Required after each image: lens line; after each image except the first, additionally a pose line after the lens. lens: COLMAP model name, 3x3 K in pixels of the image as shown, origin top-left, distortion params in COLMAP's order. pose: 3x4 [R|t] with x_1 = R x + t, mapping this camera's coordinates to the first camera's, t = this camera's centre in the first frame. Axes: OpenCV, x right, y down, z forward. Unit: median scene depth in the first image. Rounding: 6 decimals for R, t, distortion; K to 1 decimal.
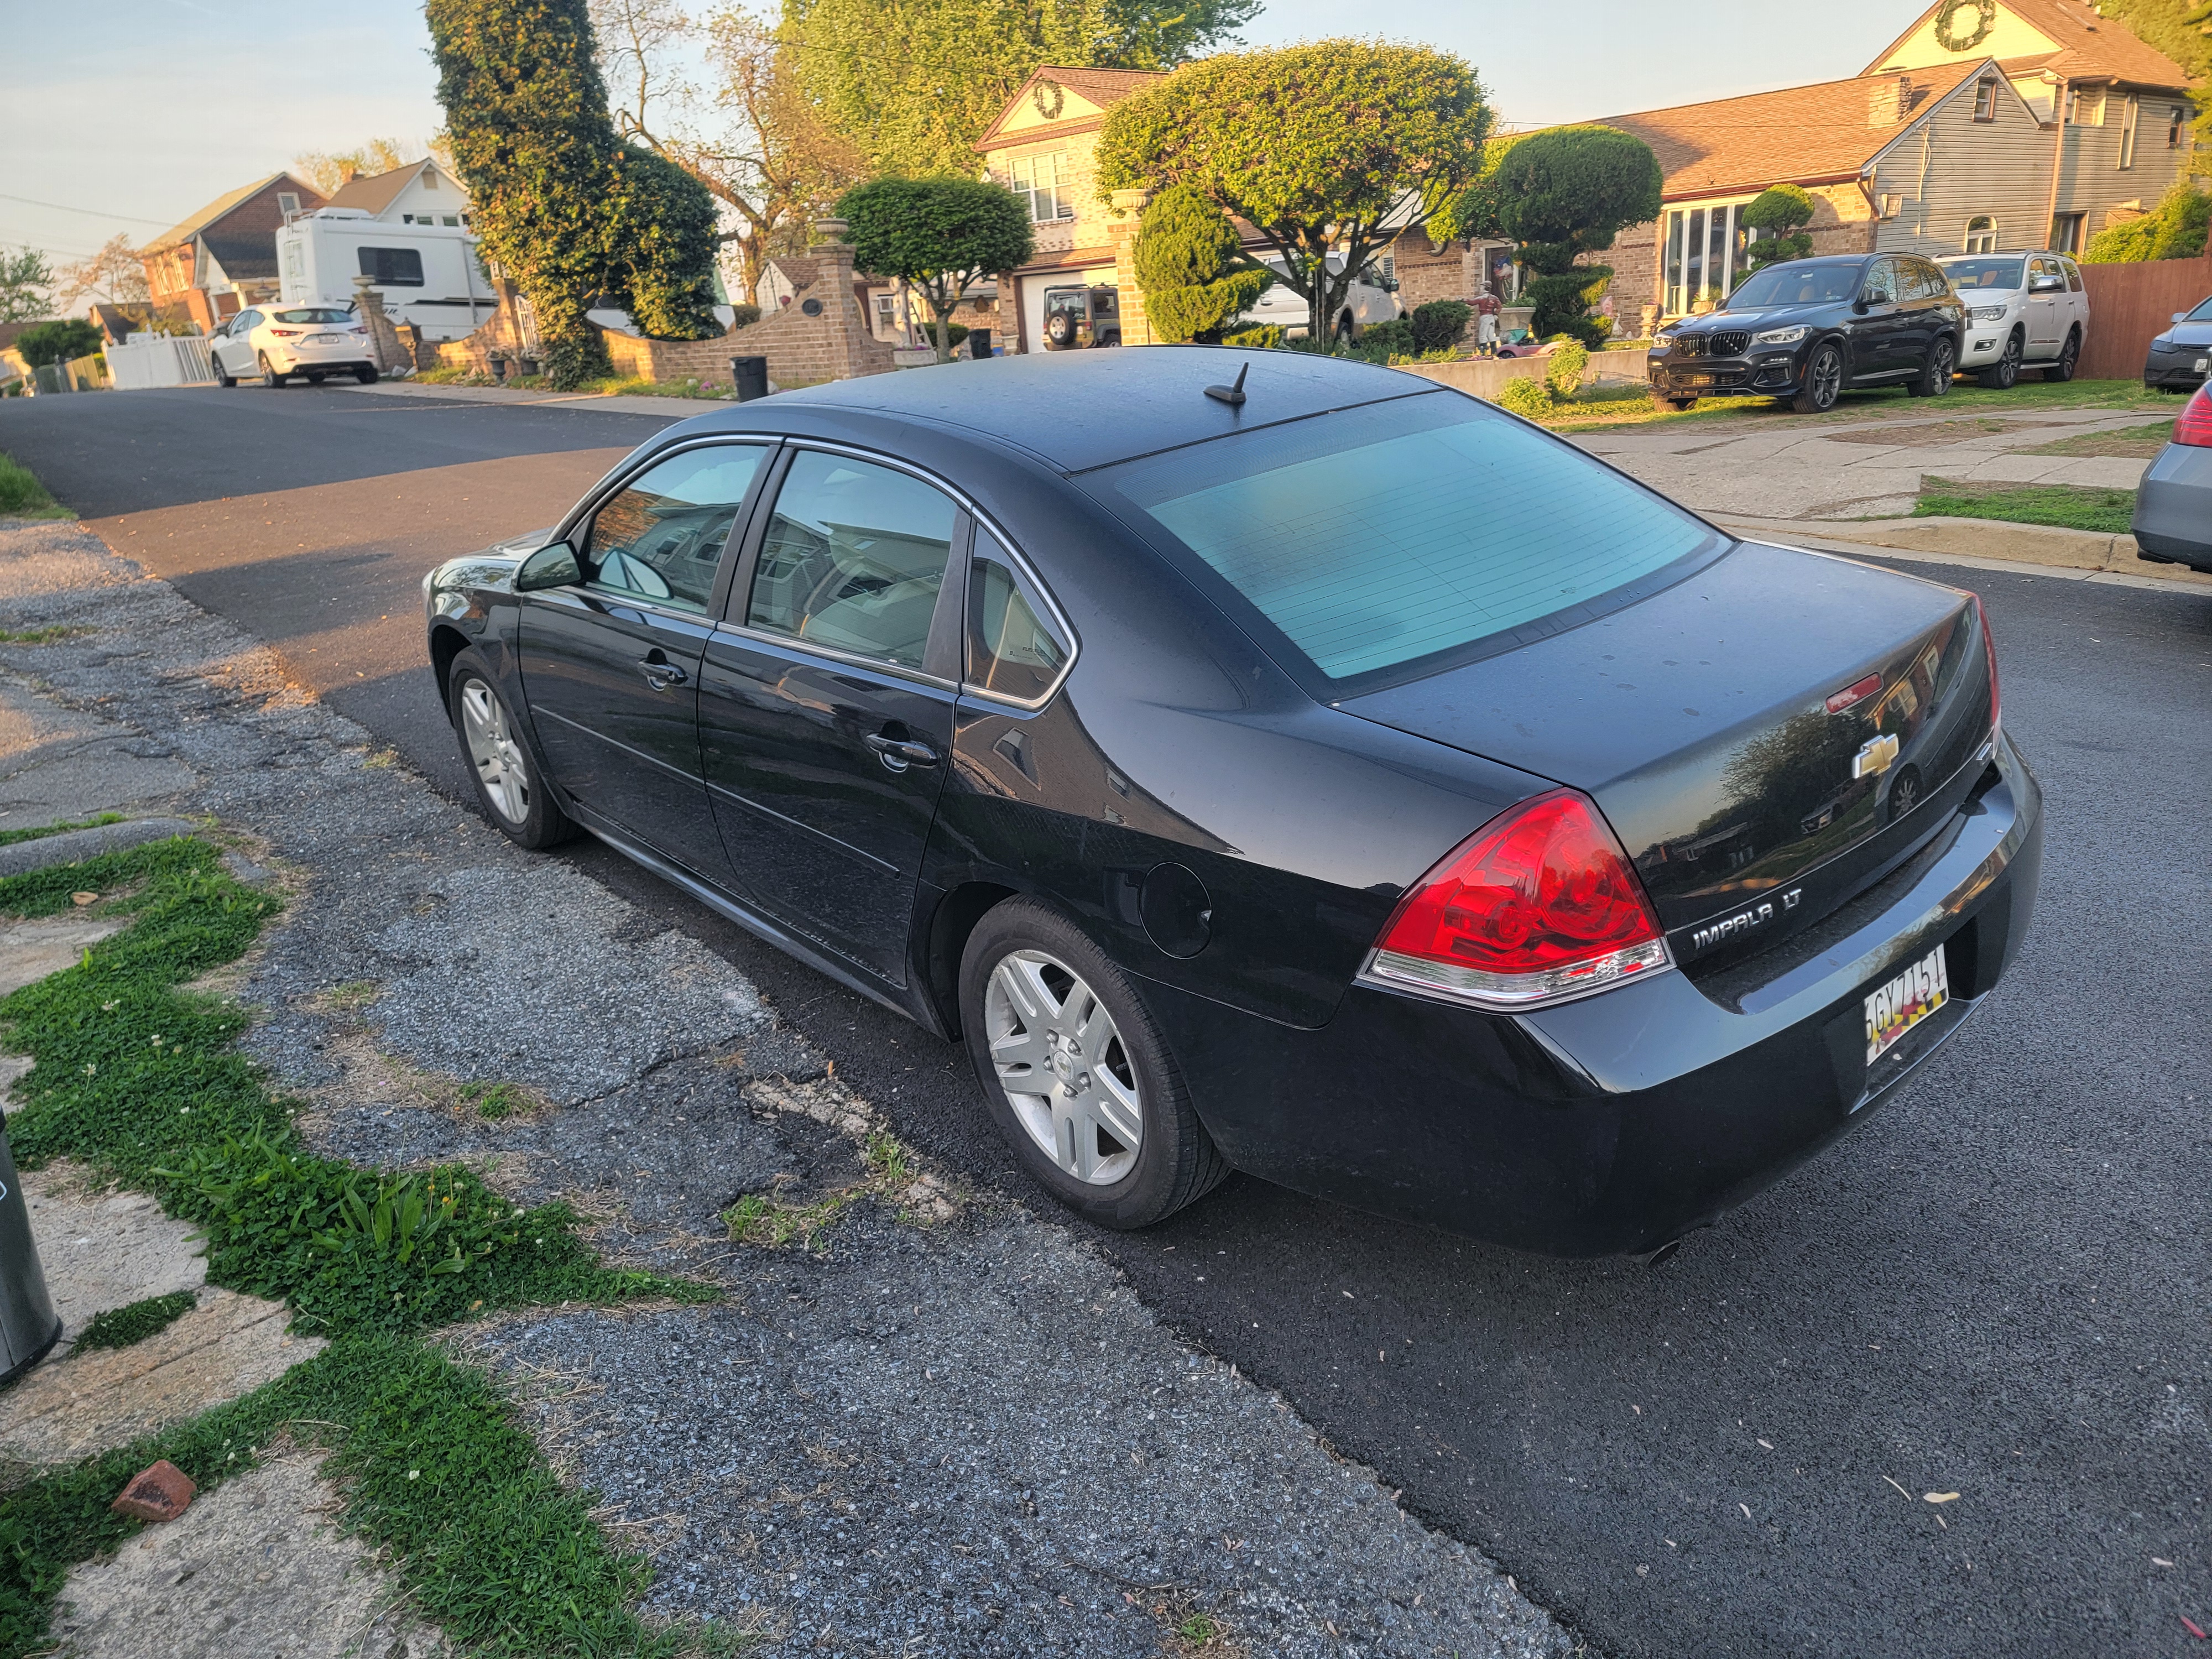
lens RADIAL K [[1542.0, 0, 1117.0], [0, 1542.0, 818.0], [0, 0, 1]] dist [0.071750, -0.054354]
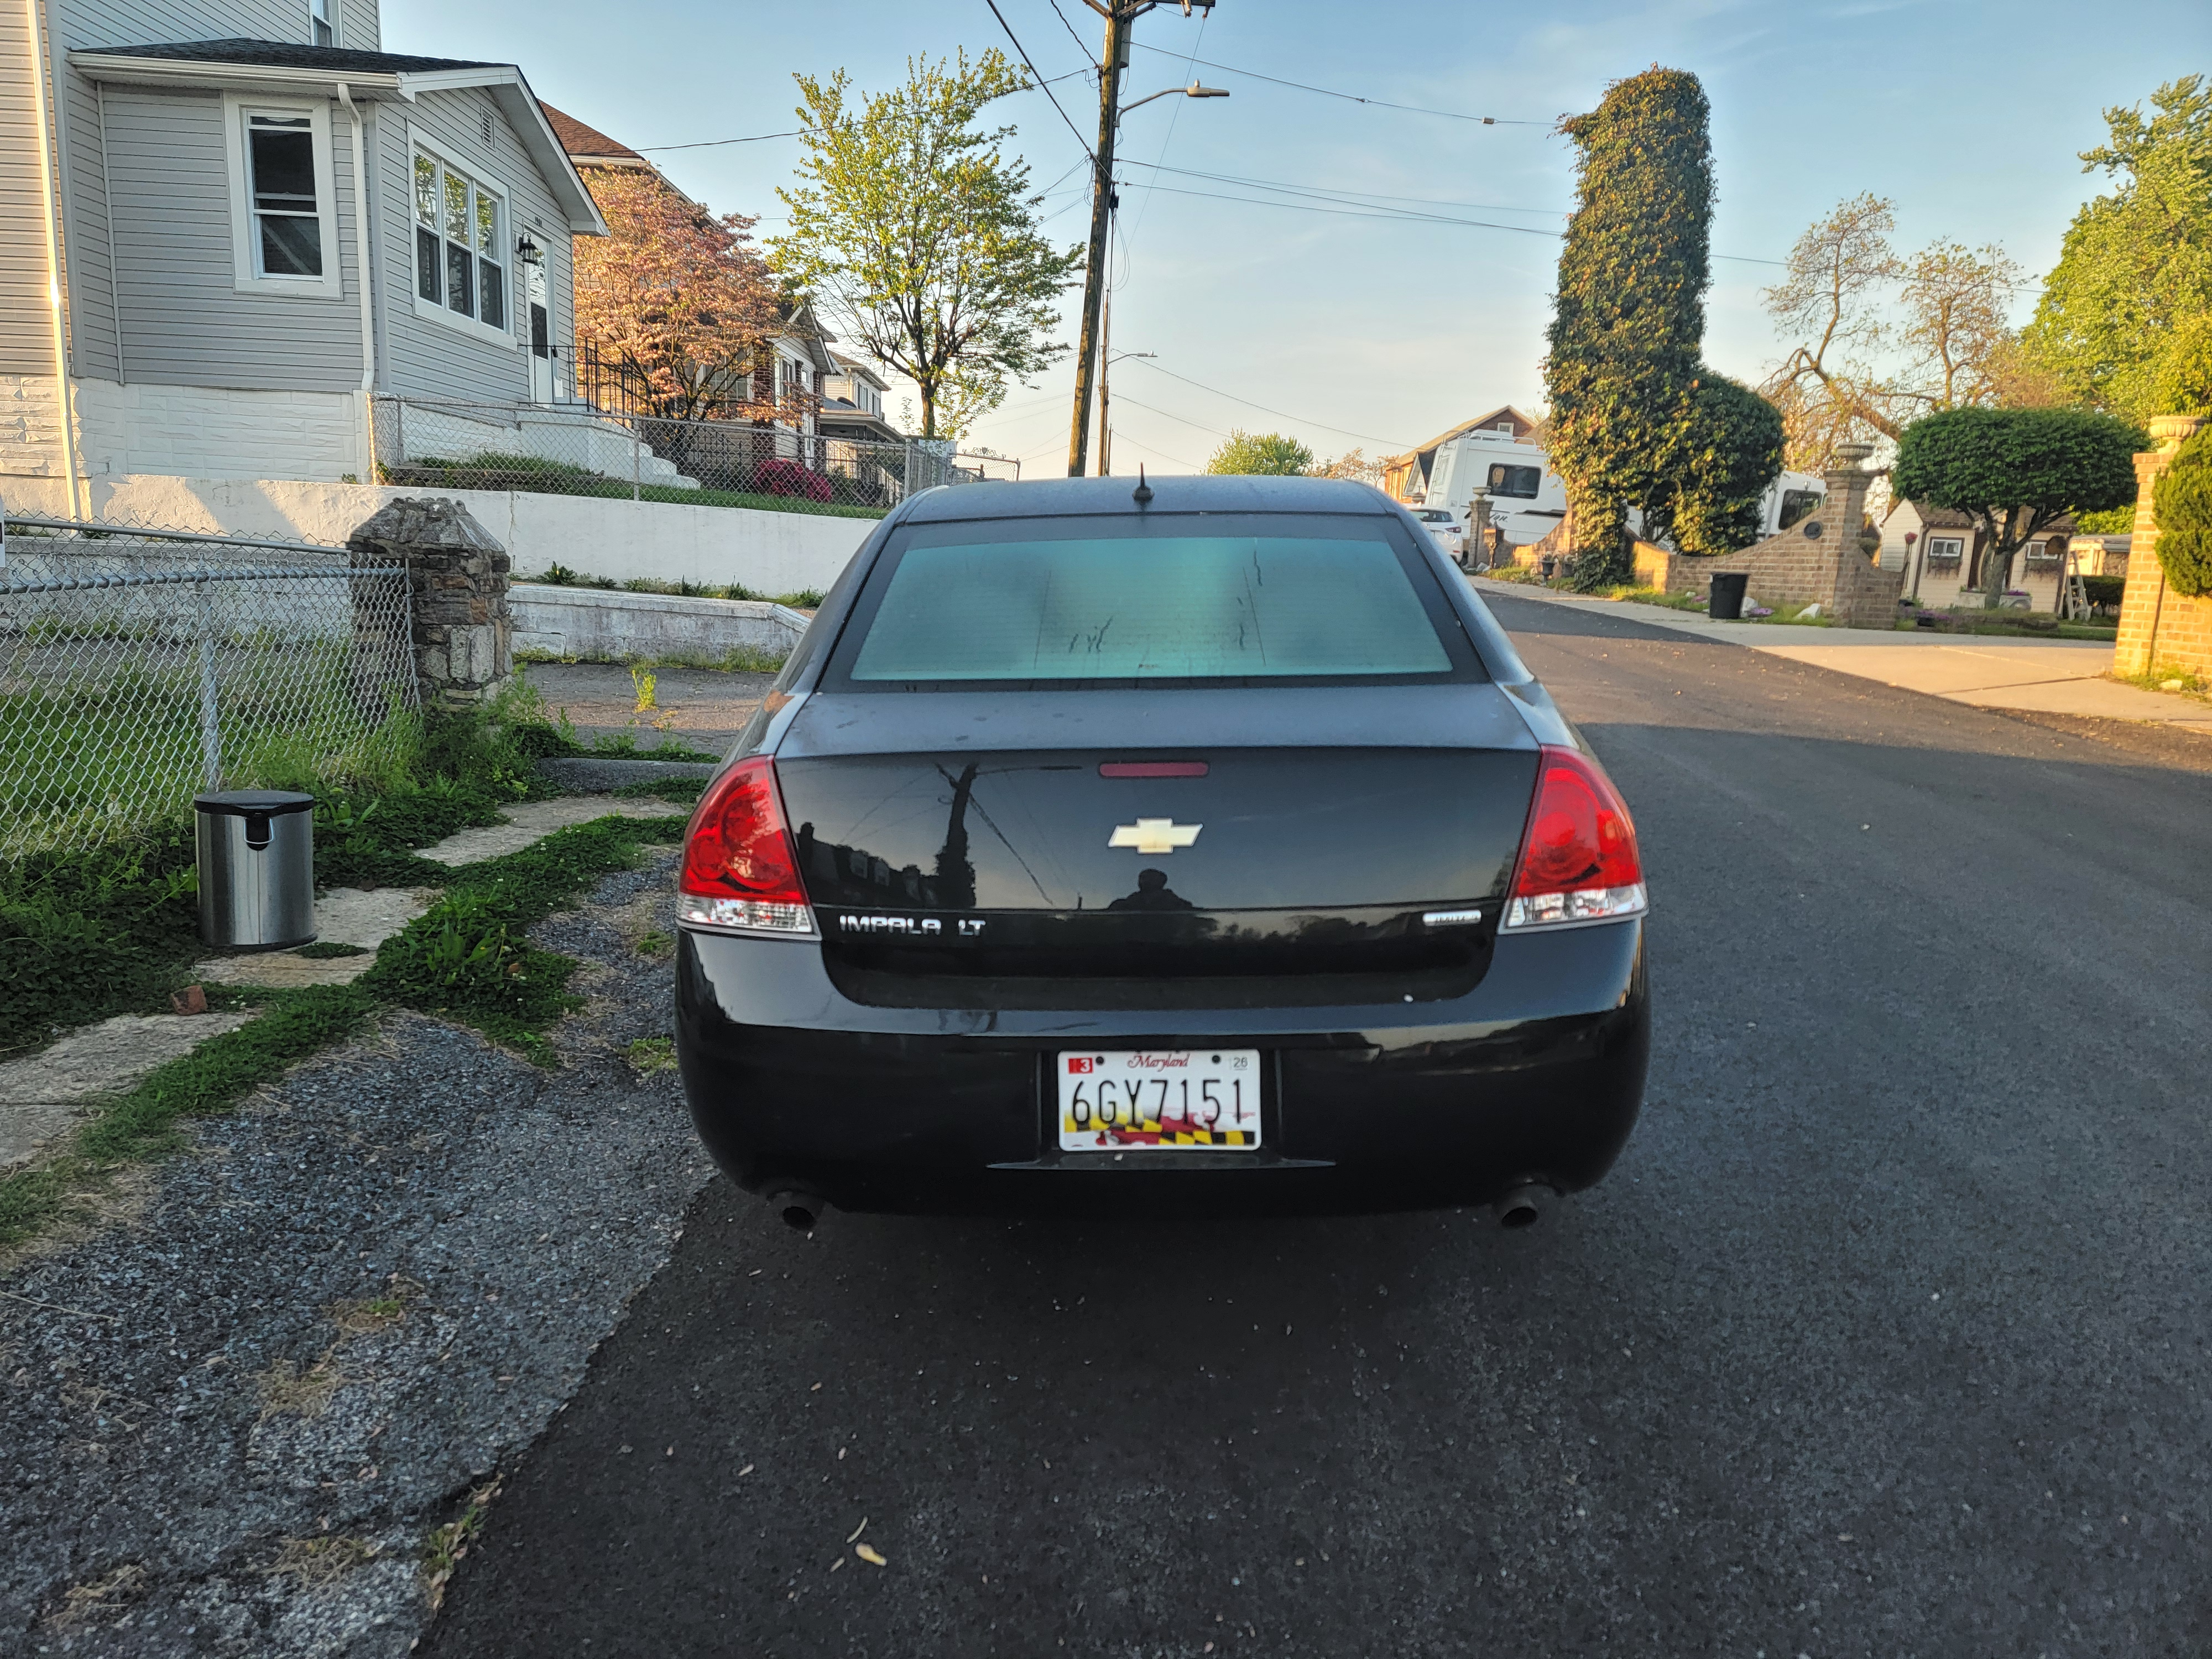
lens RADIAL K [[1542.0, 0, 1111.1], [0, 1542.0, 827.1], [0, 0, 1]] dist [0.071750, -0.054354]
pose [[0.721968, 0.207590, -0.660052, 0.151242], [-0.295183, 0.955177, -0.022464, -0.002097], [0.625803, 0.211054, 0.750884, 0.036251]]
